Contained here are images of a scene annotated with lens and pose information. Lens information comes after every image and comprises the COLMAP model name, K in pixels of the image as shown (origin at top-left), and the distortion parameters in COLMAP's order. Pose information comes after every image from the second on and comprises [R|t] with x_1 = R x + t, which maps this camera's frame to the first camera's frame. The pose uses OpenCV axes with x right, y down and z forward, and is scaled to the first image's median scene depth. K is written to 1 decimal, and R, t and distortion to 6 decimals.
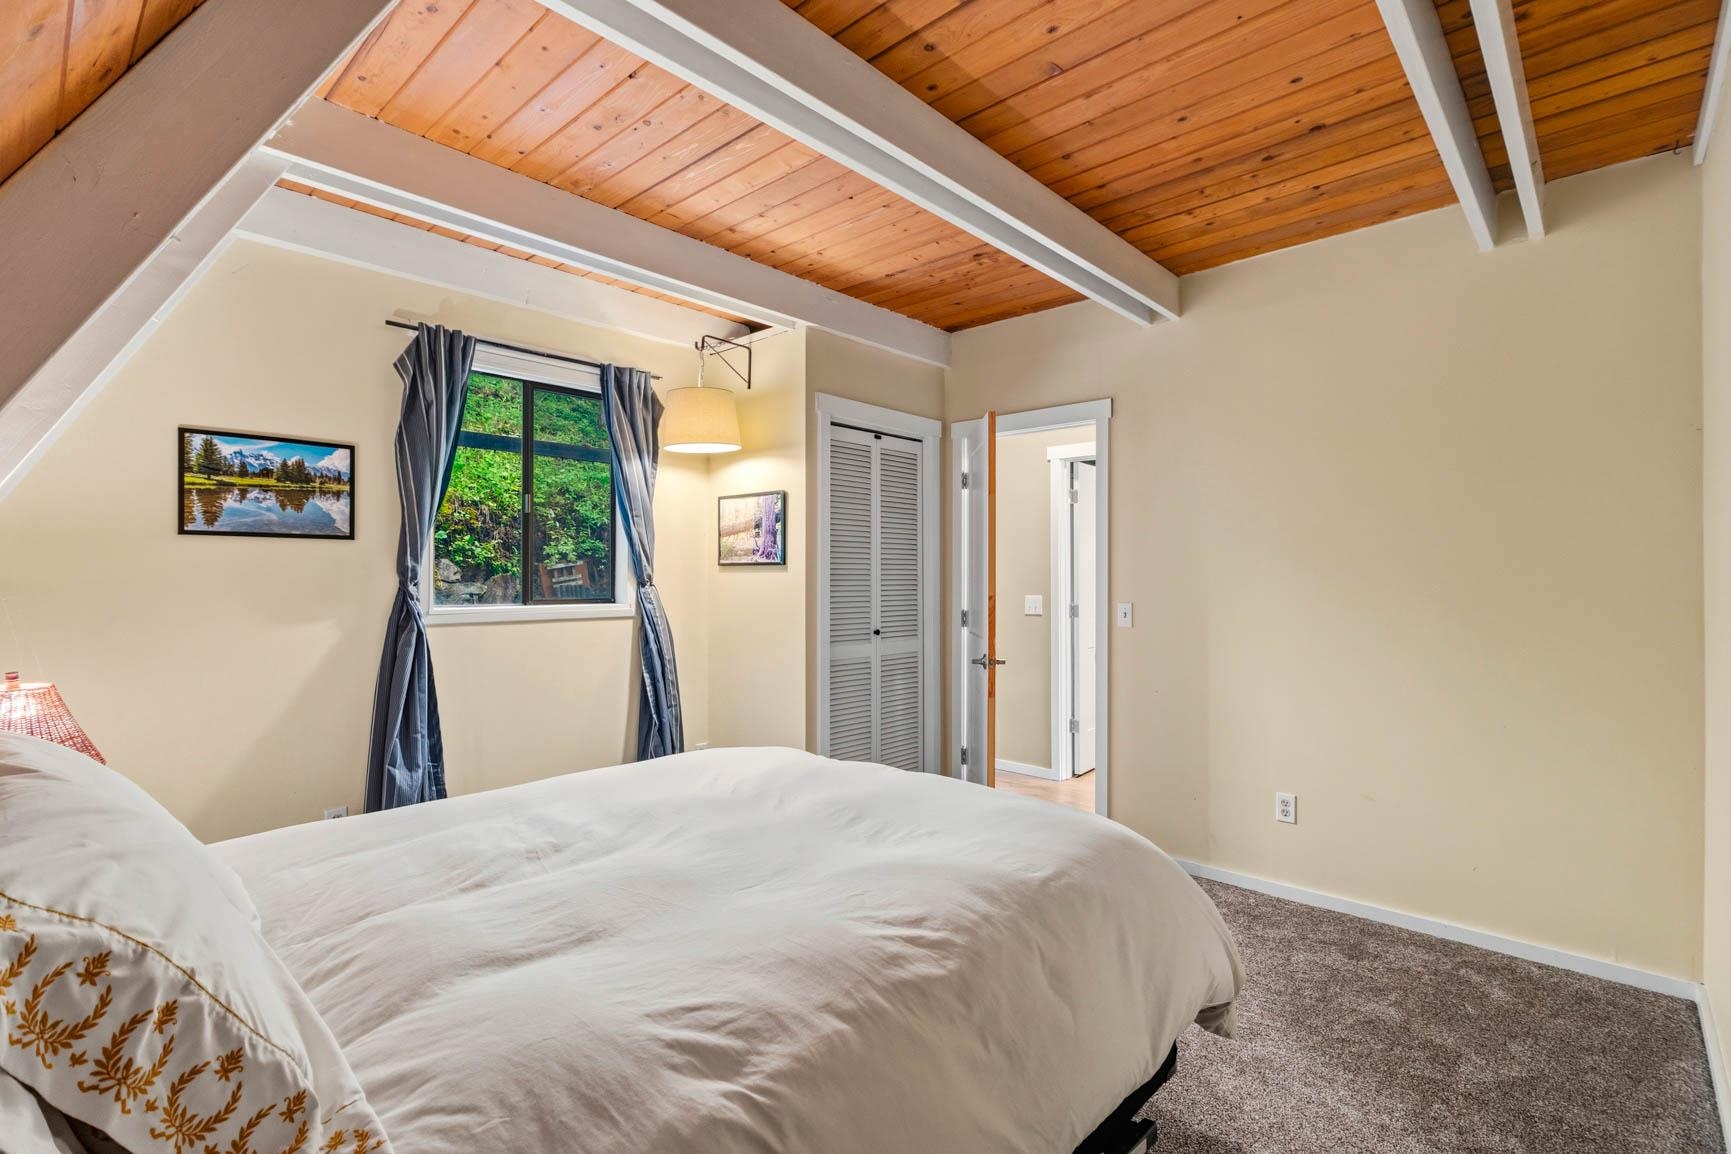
lens RADIAL K [[807.0, 0, 875.4], [0, 807.0, 573.1], [0, 0, 1]] dist [-0.000159, 0.000161]
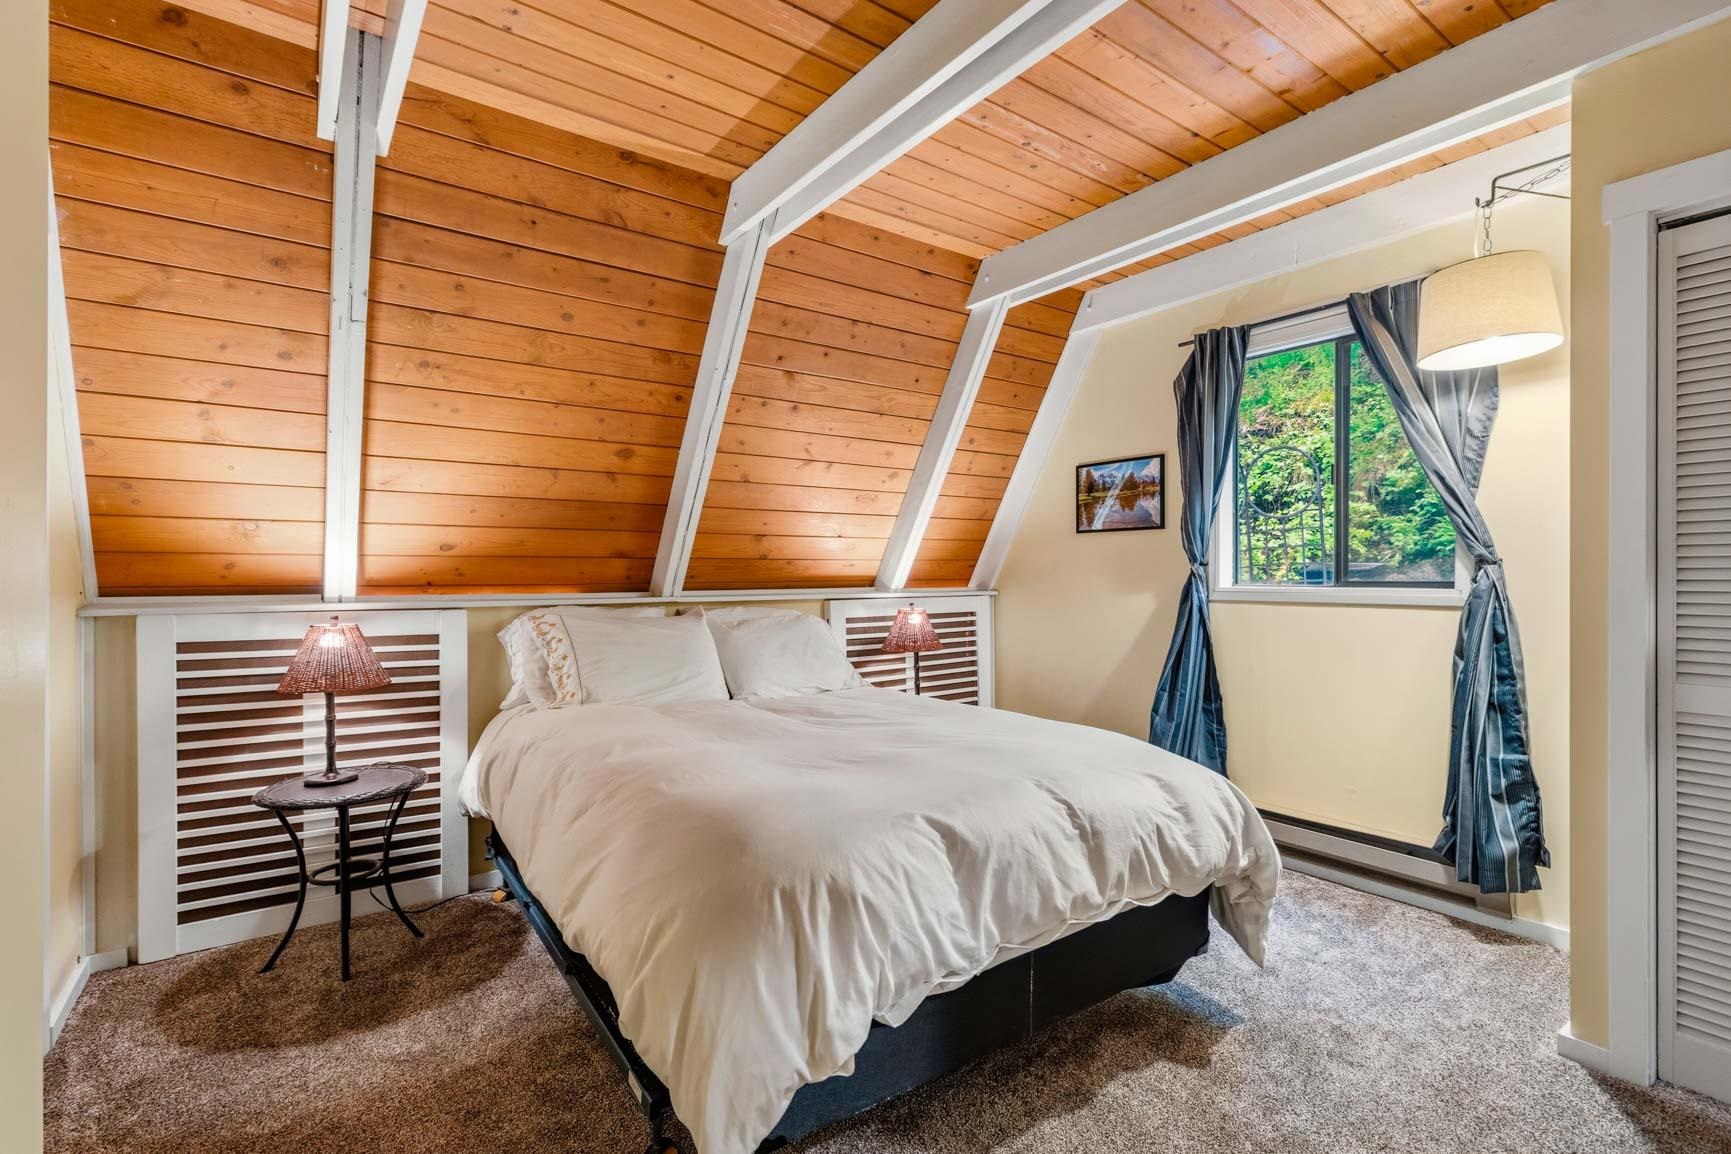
lens RADIAL K [[807.0, 0, 876.0], [0, 807.0, 580.0], [0, 0, 1]] dist [-0.000159, 0.000161]
pose [[-0.196931, 0.004745, -0.980406, 0.688357], [0.004919, 0.999980, 0.003852, 0.031984], [0.980405, -0.004064, -0.196951, 0.825152]]
